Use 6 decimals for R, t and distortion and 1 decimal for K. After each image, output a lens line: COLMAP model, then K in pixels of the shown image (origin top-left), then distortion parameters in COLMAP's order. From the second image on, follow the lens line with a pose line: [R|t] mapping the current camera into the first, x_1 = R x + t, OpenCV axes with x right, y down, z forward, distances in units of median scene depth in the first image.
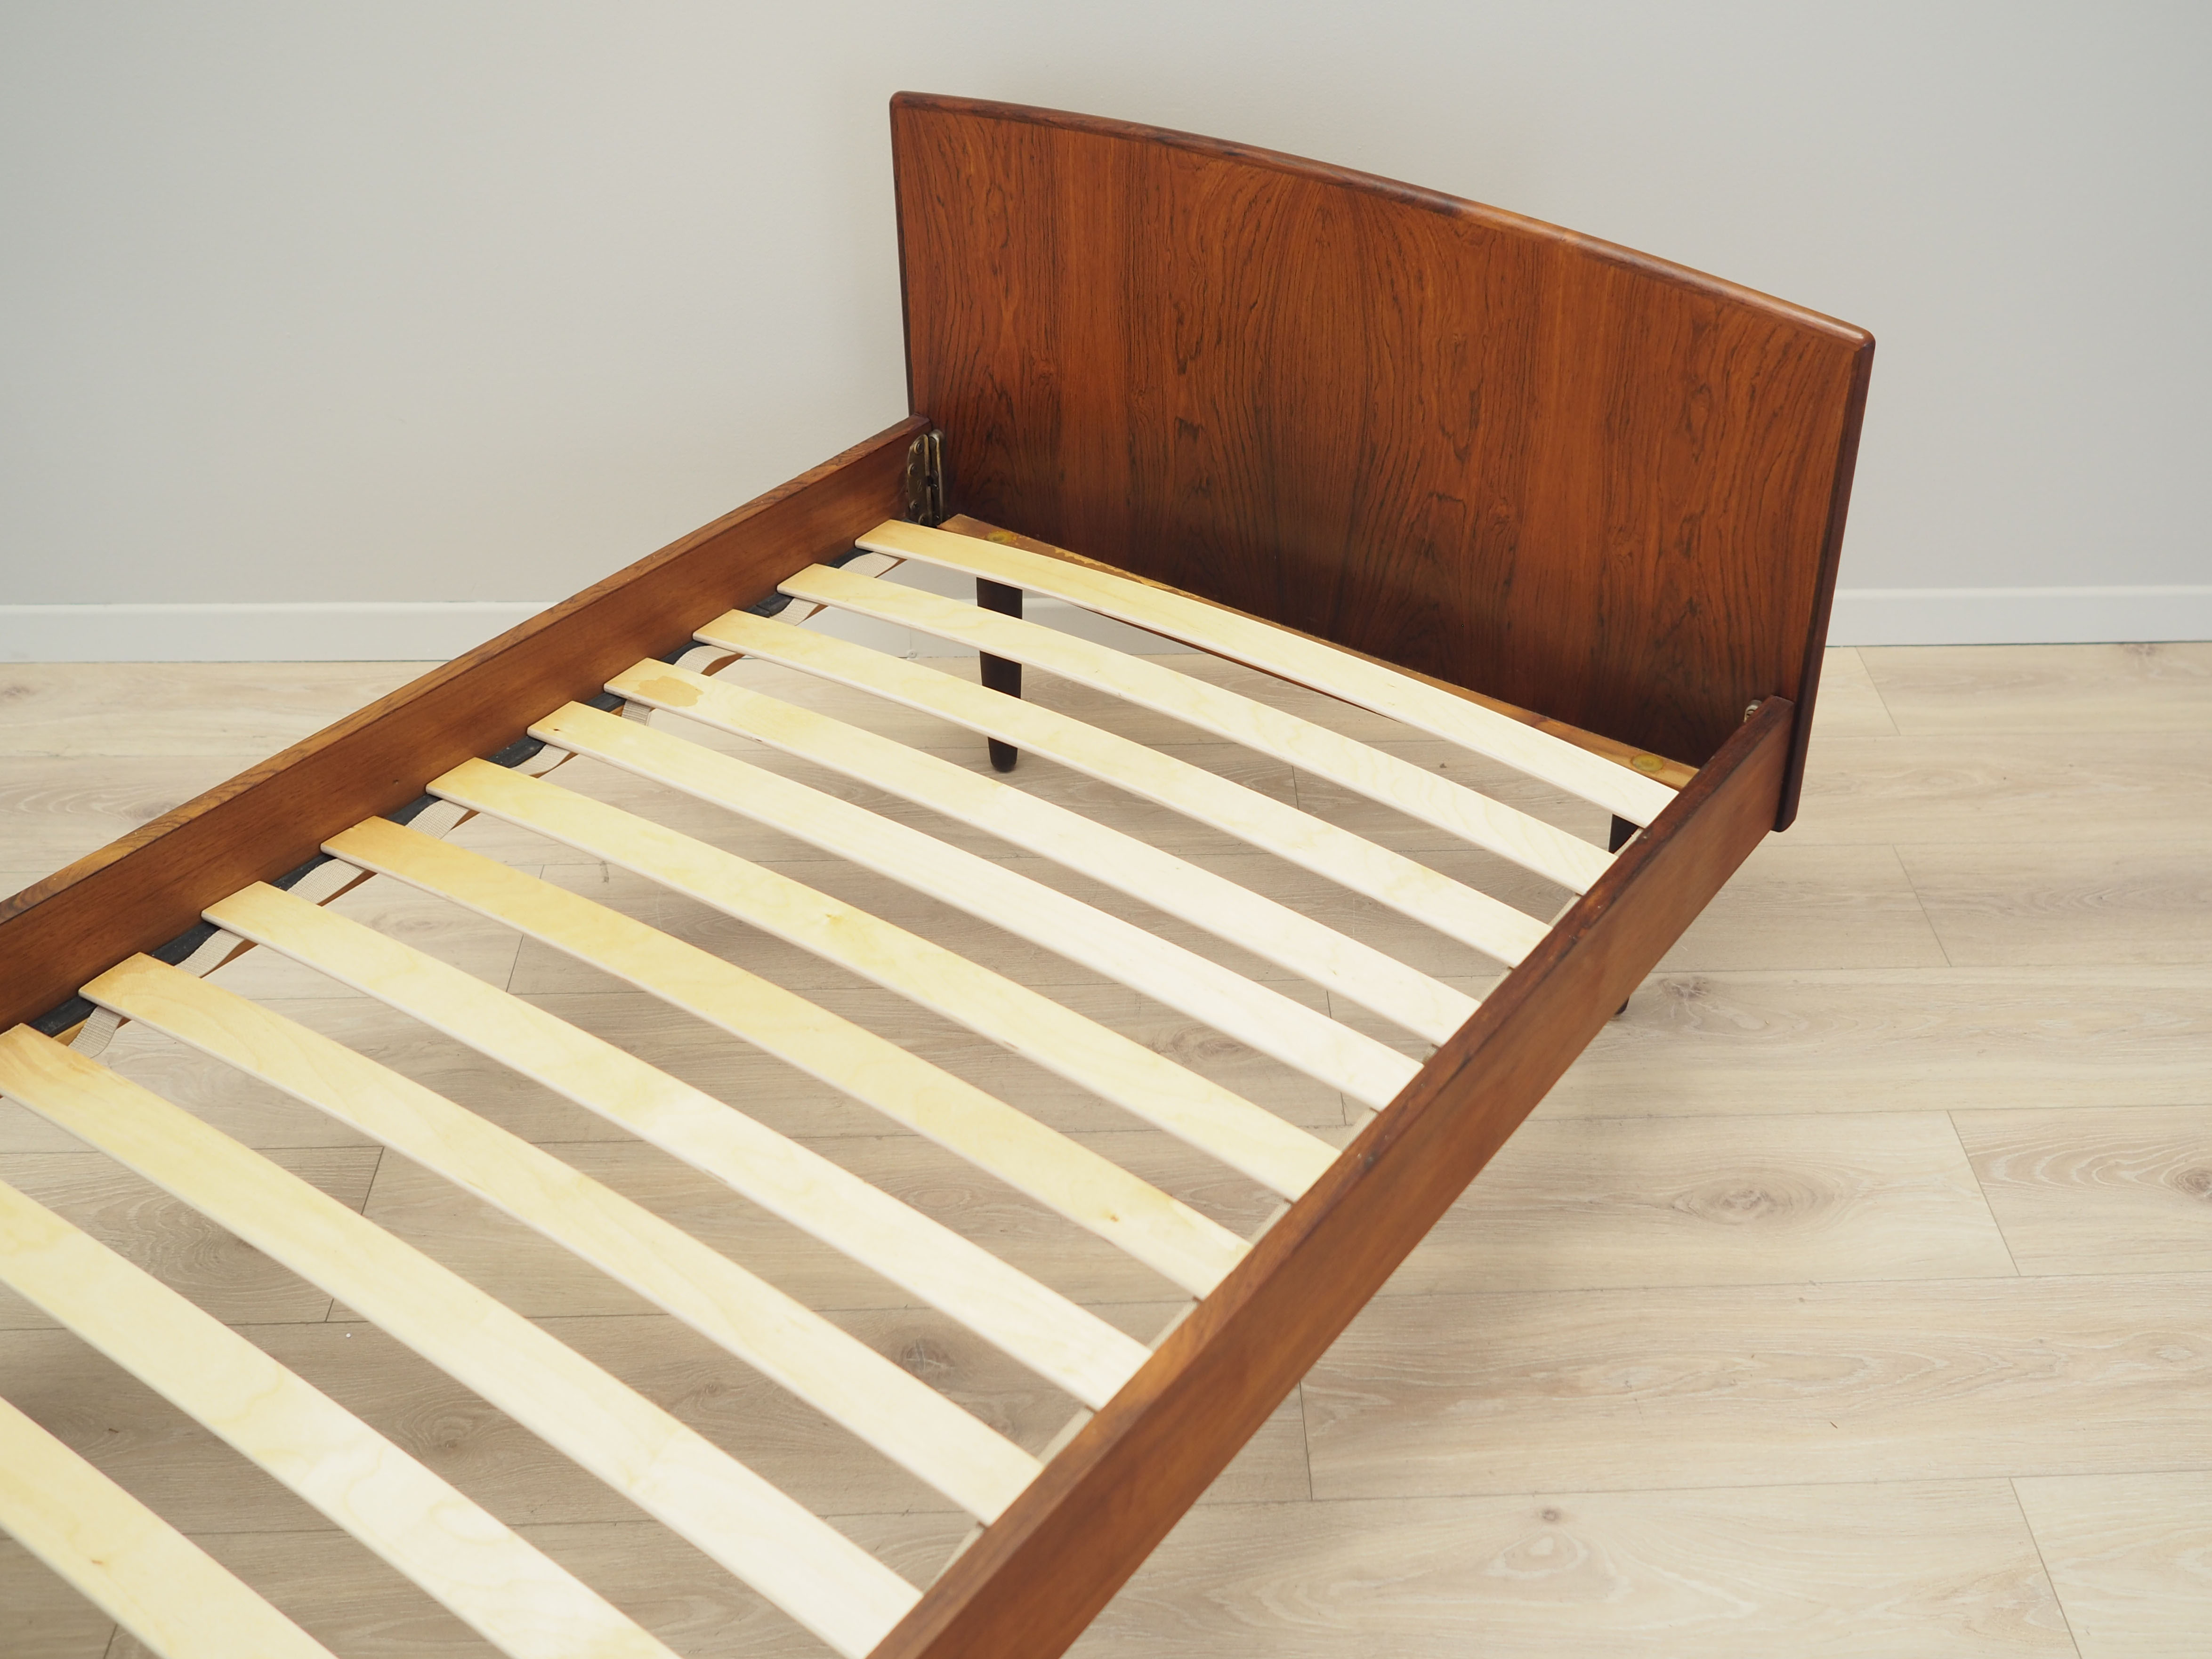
lens RADIAL K [[2364.6, 0, 1139.9], [0, 2364.6, 792.7], [0, 0, 1]] dist [-0.019568, 0.016199]
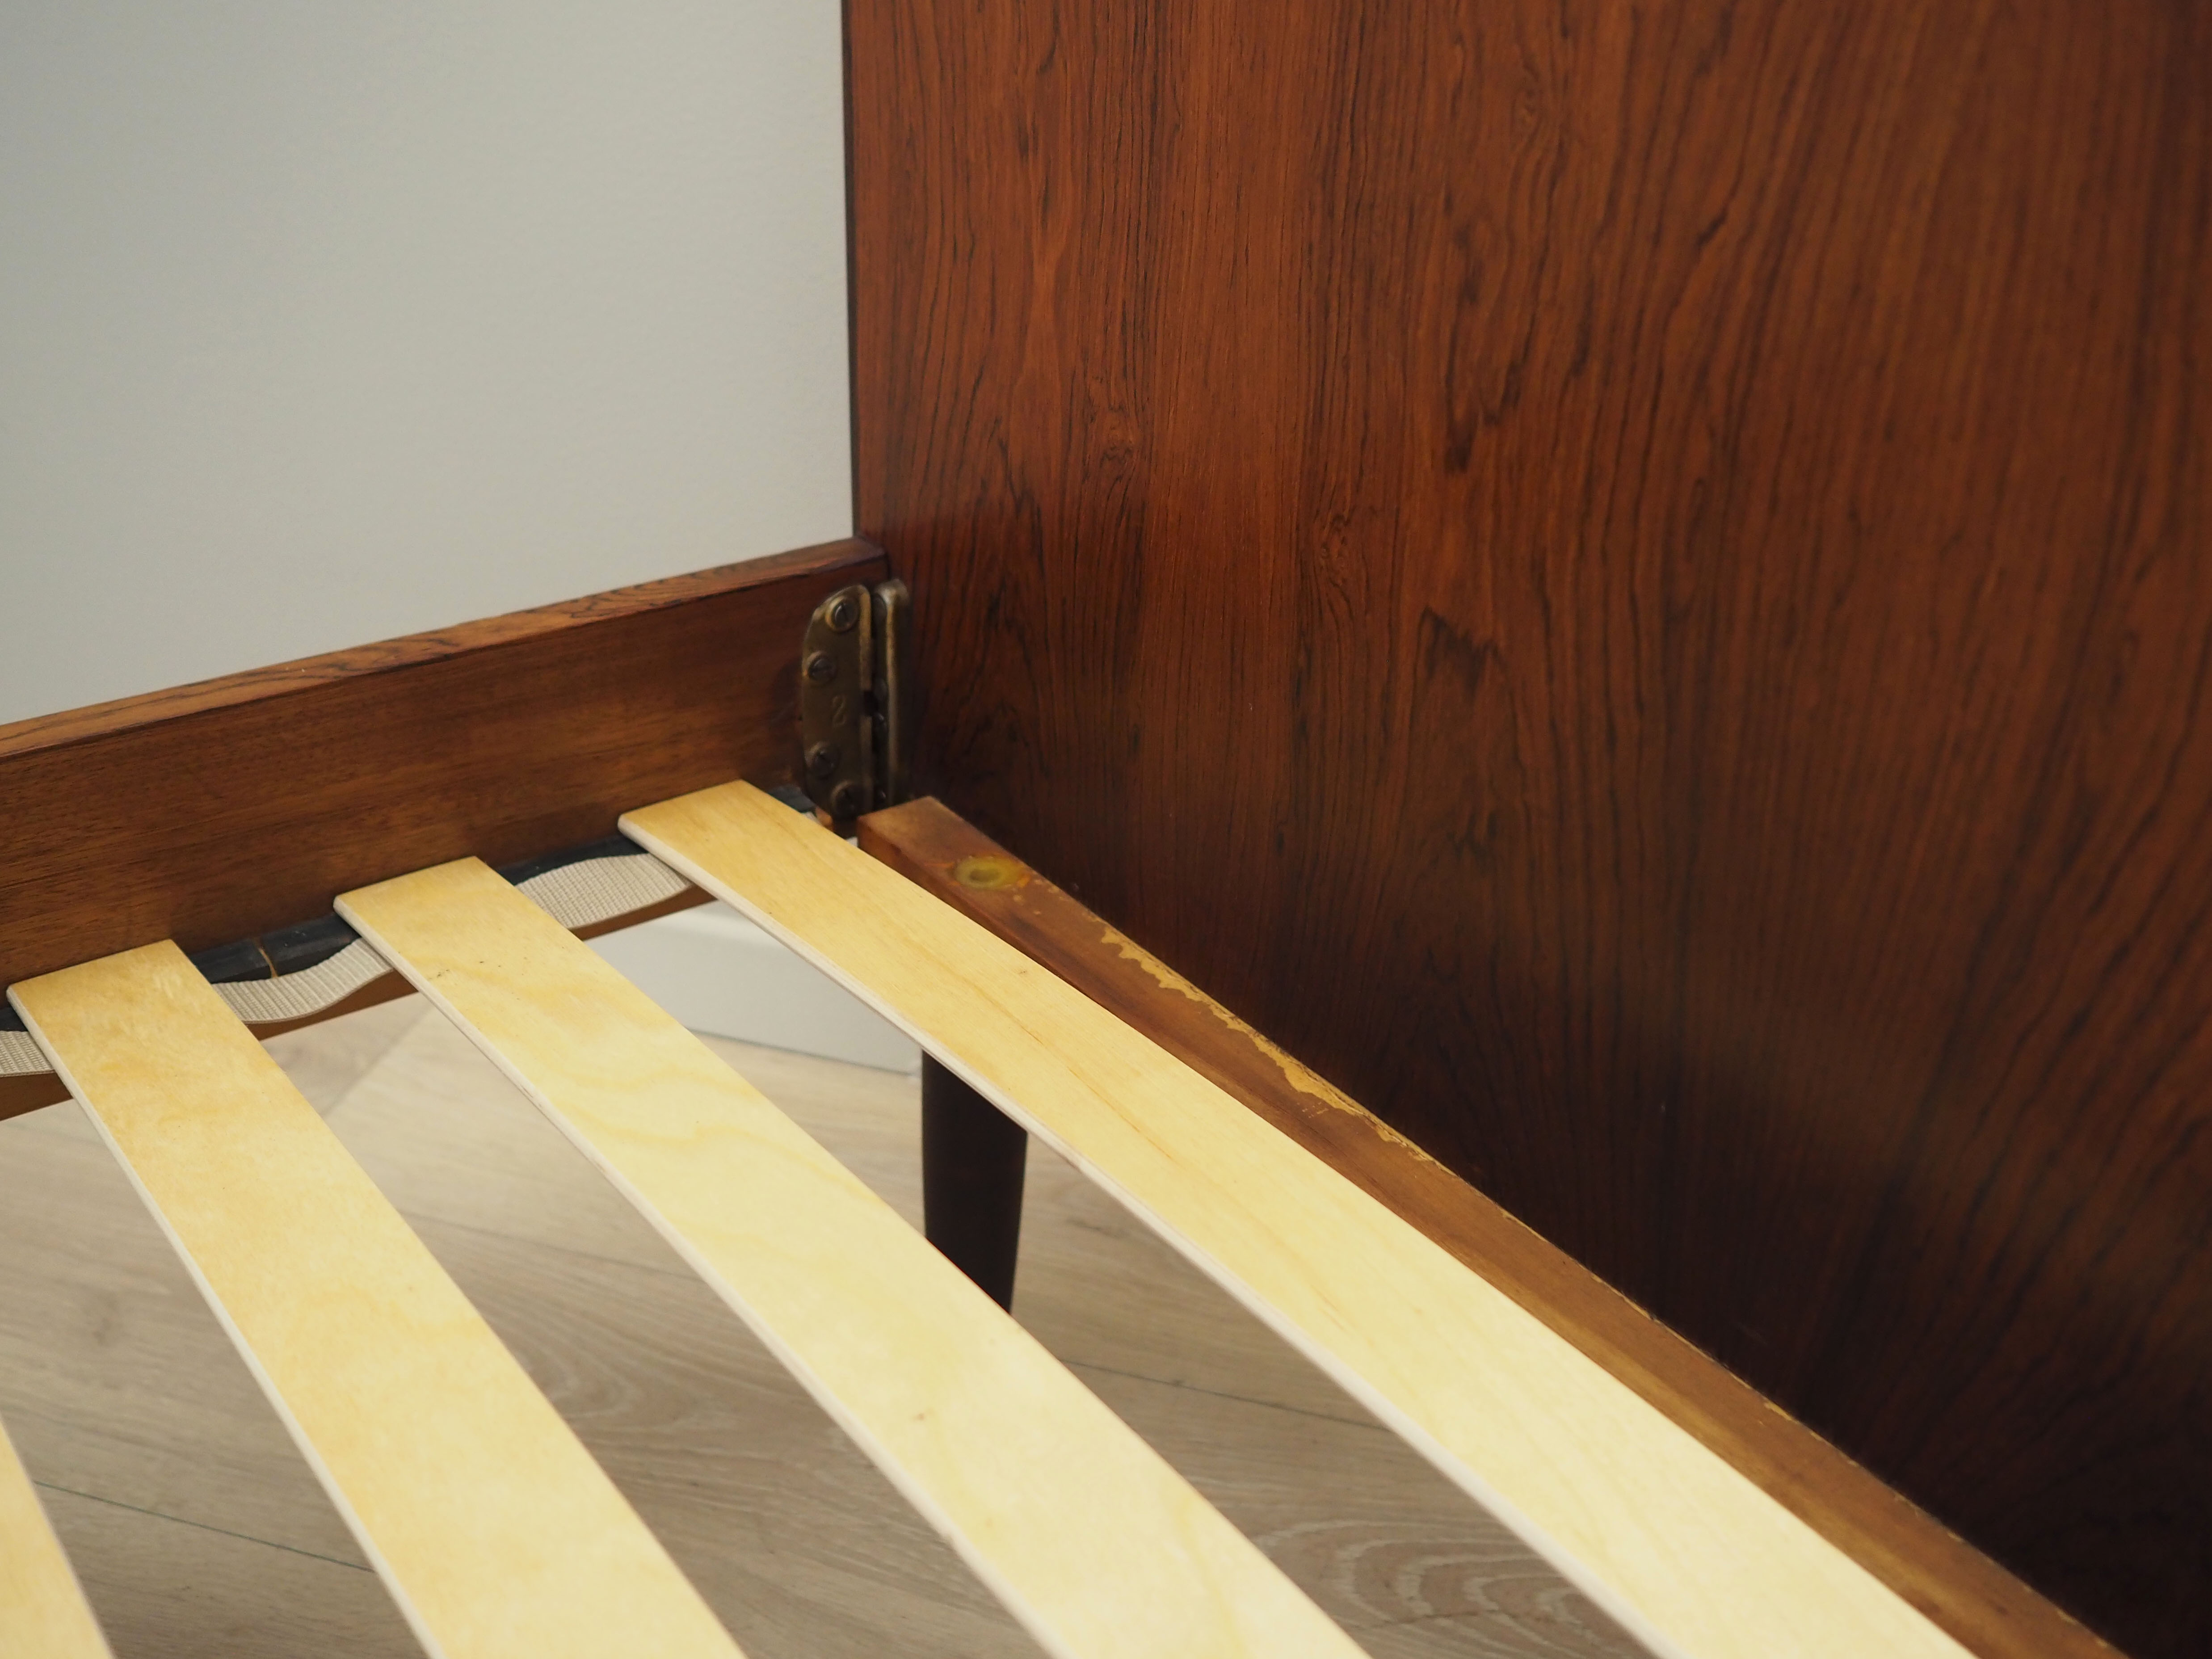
lens RADIAL K [[2365.0, 0, 1139.9], [0, 2365.0, 792.7], [0, 0, 1]] dist [-0.019568, 0.016199]
pose [[0.958872, 0.170514, -0.226912, 0.057054], [-0.196222, 0.975862, -0.095870, -0.101140], [0.205087, 0.136452, 0.969185, 0.717589]]
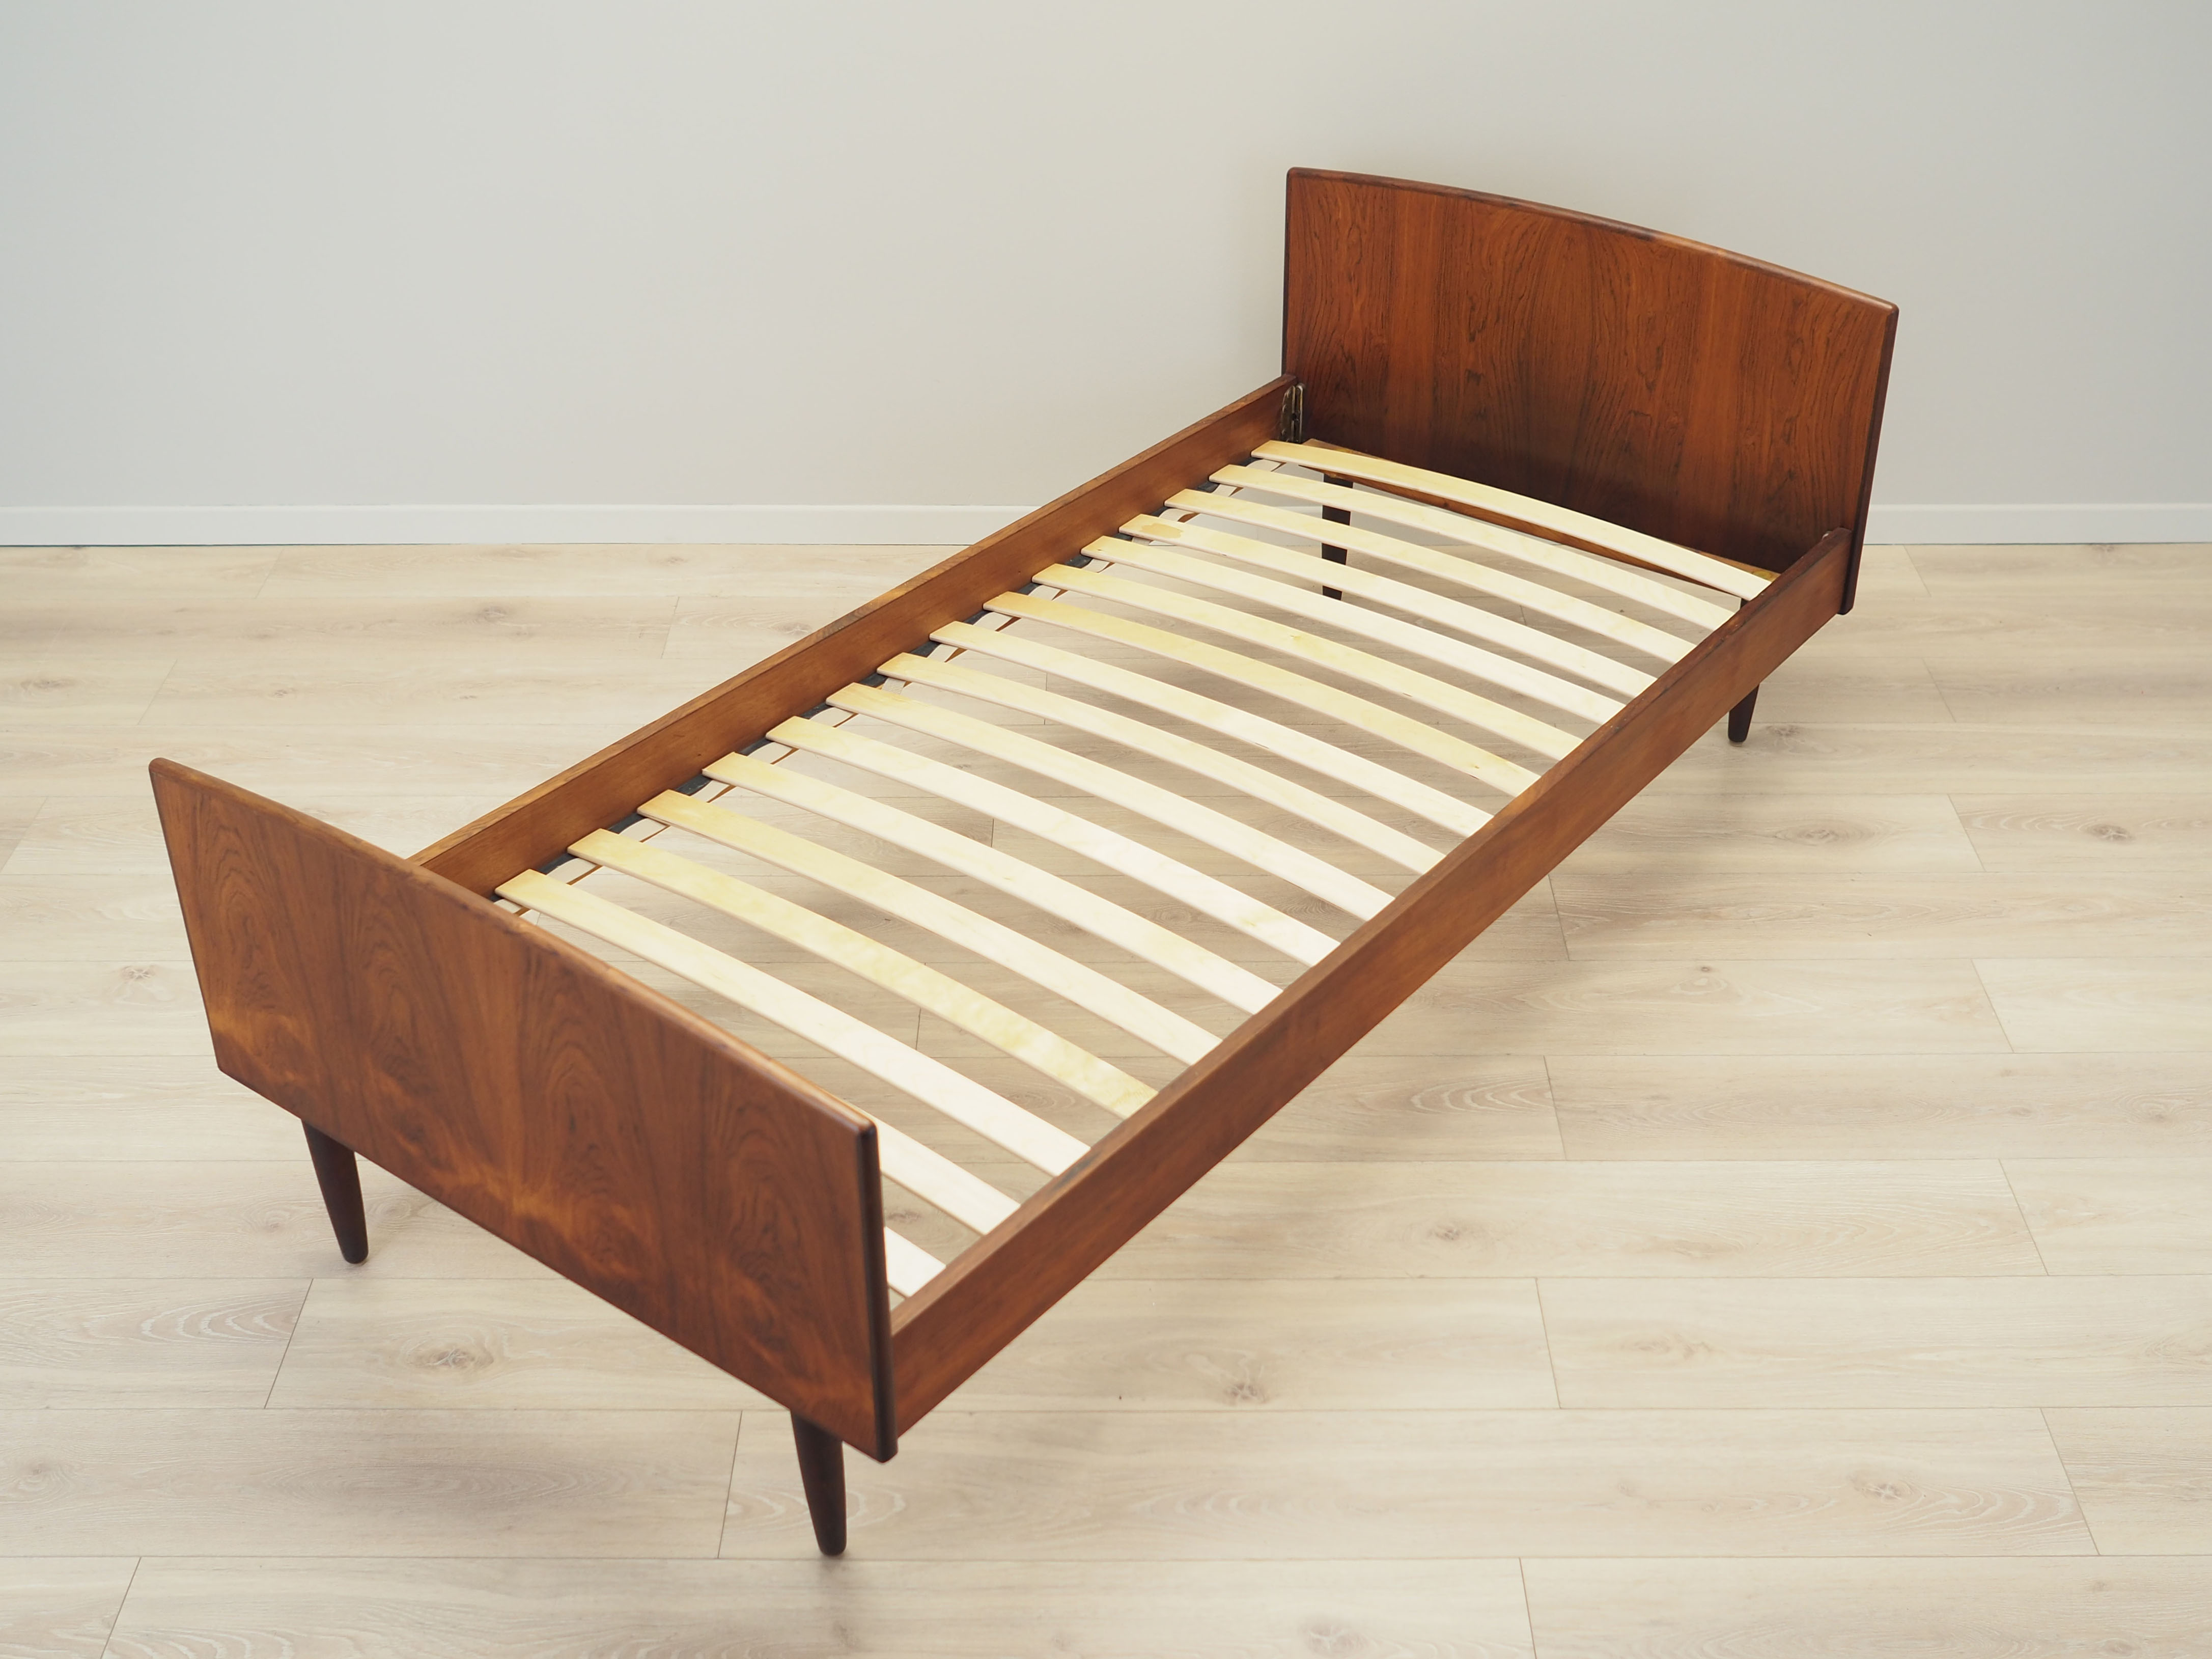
lens RADIAL K [[2335.0, 0, 1106.0], [0, 2335.0, 829.5], [0, 0, 1]] dist [-0.017661, 0.020277]
pose [[0.998471, 0.012425, -0.053861, -0.146238], [-0.012921, 0.999877, -0.008861, 0.178829], [0.053745, 0.009544, 0.998509, -0.620450]]
